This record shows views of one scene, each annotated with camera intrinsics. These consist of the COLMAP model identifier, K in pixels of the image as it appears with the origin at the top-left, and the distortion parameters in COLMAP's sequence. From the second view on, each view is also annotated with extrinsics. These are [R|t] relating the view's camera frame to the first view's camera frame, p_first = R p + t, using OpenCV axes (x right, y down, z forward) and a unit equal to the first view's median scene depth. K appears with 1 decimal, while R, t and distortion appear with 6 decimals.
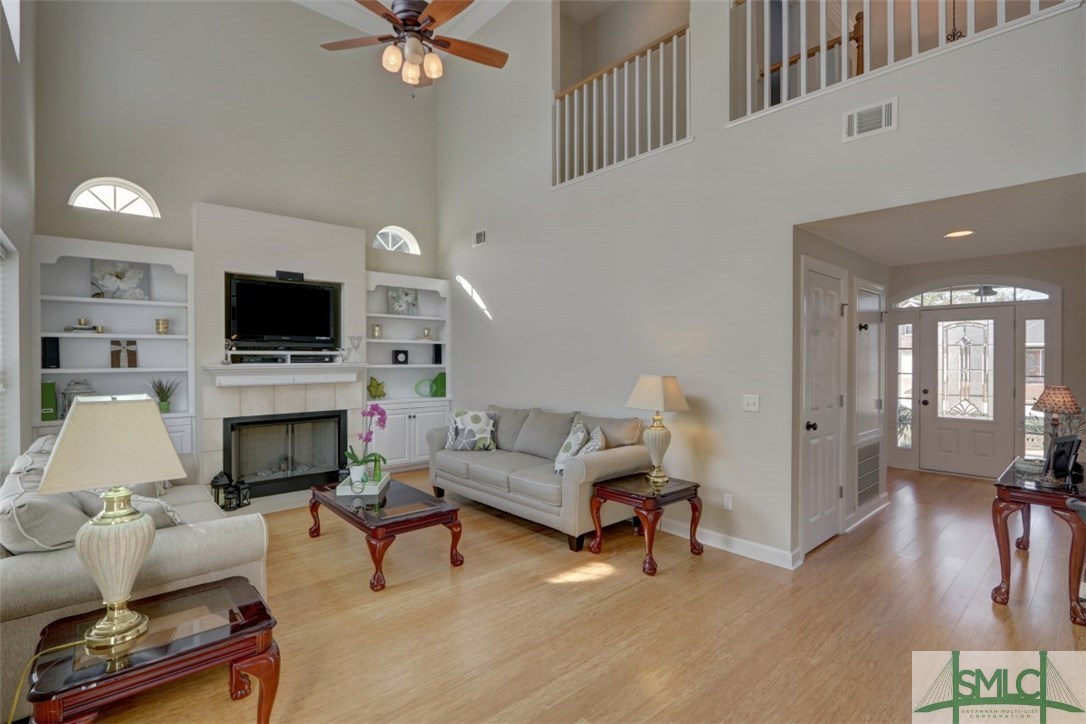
lens RADIAL K [[506.0, 0, 550.6], [0, 506.0, 366.8], [0, 0, 1]] dist [-0.009727, 0.000507]
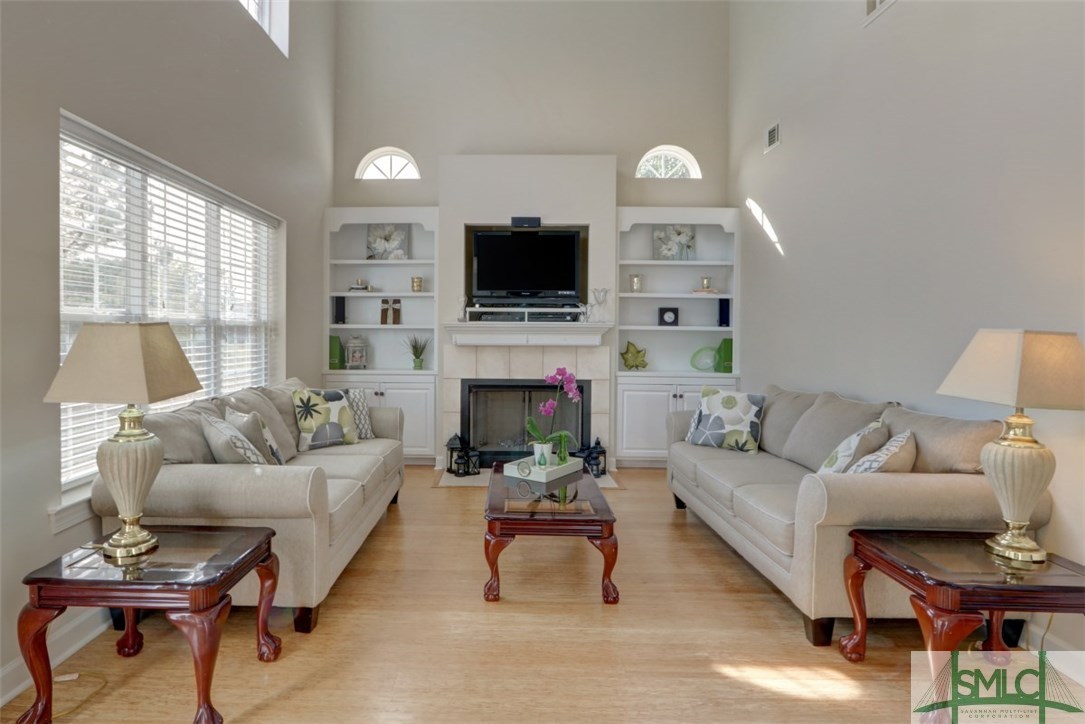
lens RADIAL K [[613.0, 0, 497.5], [0, 613.0, 340.3], [0, 0, 1]] dist [-0.011537, 0.002818]
pose [[0.727058, 0.015373, -0.686404, 0.193656], [-0.021083, 0.999778, 0.000059, 0.028634], [0.686253, 0.014428, 0.727220, 0.205668]]
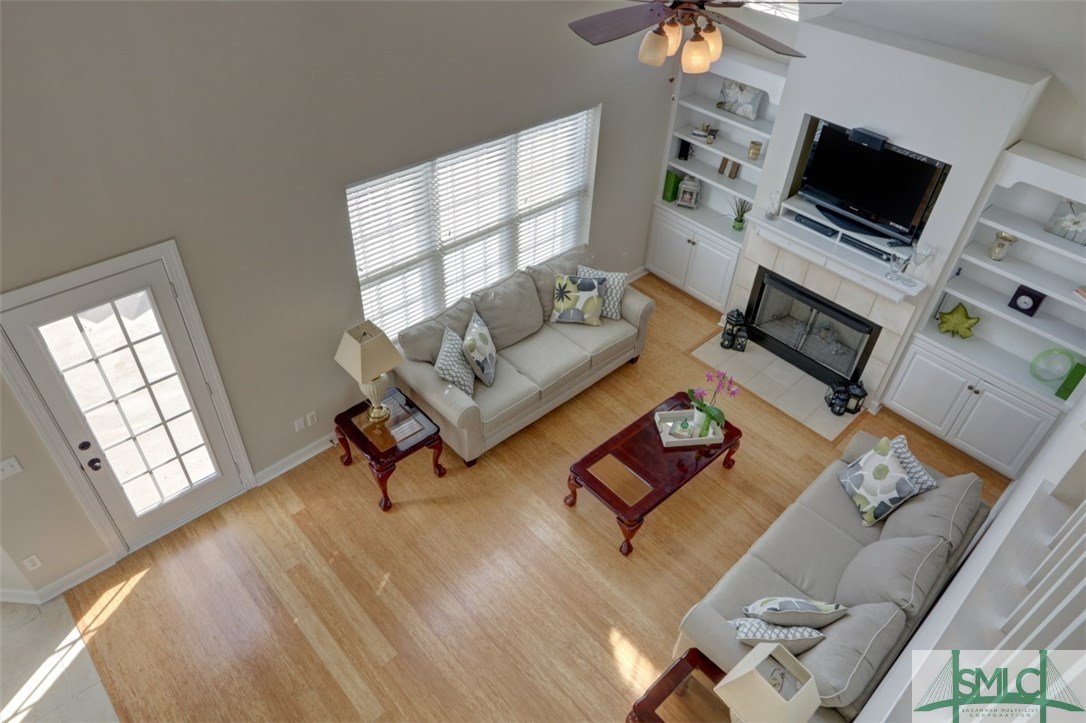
lens RADIAL K [[698.7, 0, 539.1], [0, 698.7, 363.9], [0, 0, 1]] dist [0.003377, 0.000962]
pose [[0.019843, 0.654468, -0.755829, 0.454473], [-0.080250, 0.754582, 0.651281, -0.580126], [0.996577, 0.047732, 0.067494, 0.514876]]
